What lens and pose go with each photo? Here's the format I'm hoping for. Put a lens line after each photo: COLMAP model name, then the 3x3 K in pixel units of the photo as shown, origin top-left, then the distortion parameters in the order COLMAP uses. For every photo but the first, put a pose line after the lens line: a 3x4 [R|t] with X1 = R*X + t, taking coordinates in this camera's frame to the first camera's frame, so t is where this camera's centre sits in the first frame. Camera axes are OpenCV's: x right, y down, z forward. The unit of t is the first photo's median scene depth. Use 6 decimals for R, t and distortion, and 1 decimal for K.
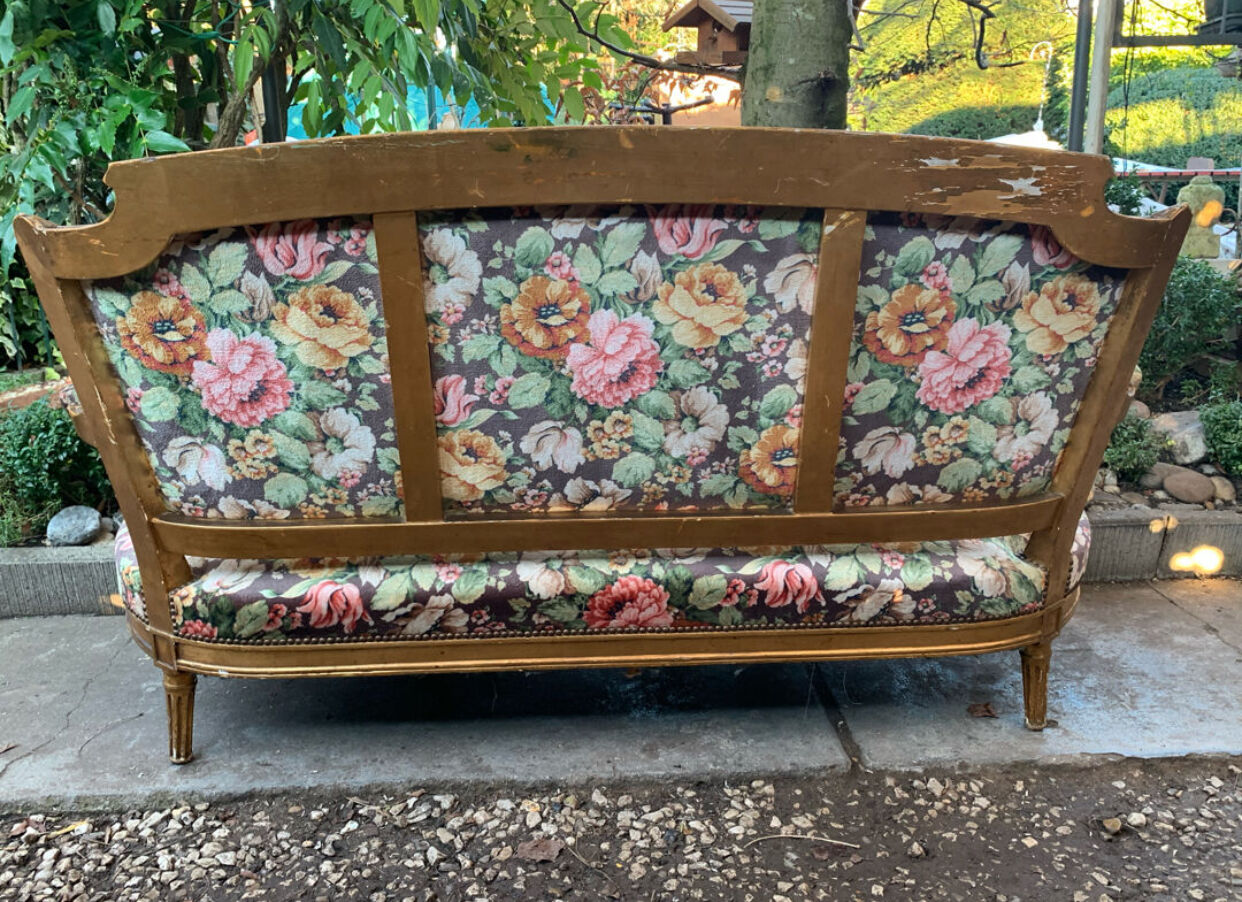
lens RADIAL K [[1058.4, 0, 623.3], [0, 1058.4, 459.3], [0, 0, 1]] dist [0.041153, -0.056023]
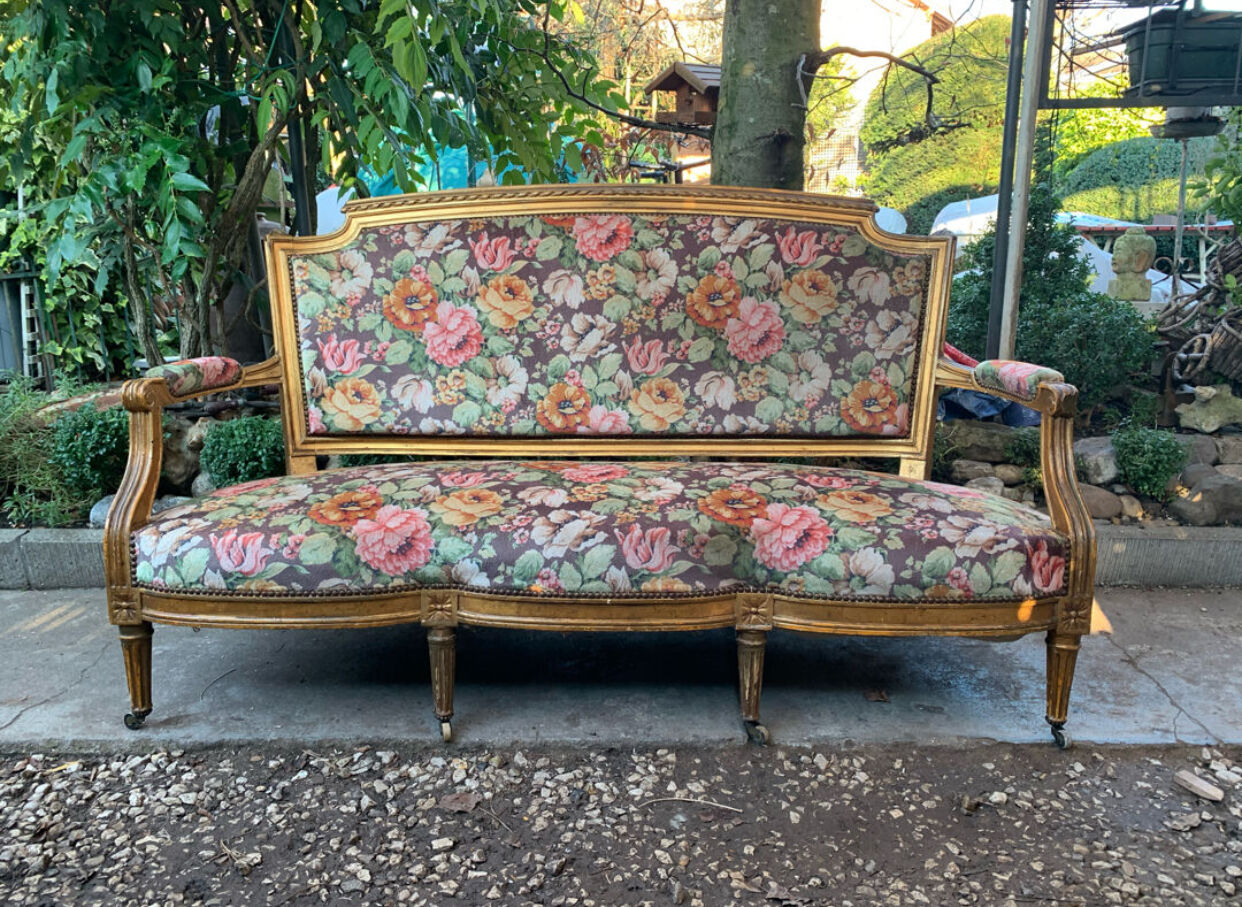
lens RADIAL K [[926.7, 0, 623.9], [0, 926.7, 466.7], [0, 0, 1]] dist [0.034107, -0.036126]
pose [[0.998448, 0.024489, -0.050029, 0.130943], [-0.025011, 0.999639, -0.009849, 0.013412], [0.049769, 0.011085, 0.998699, 0.009834]]
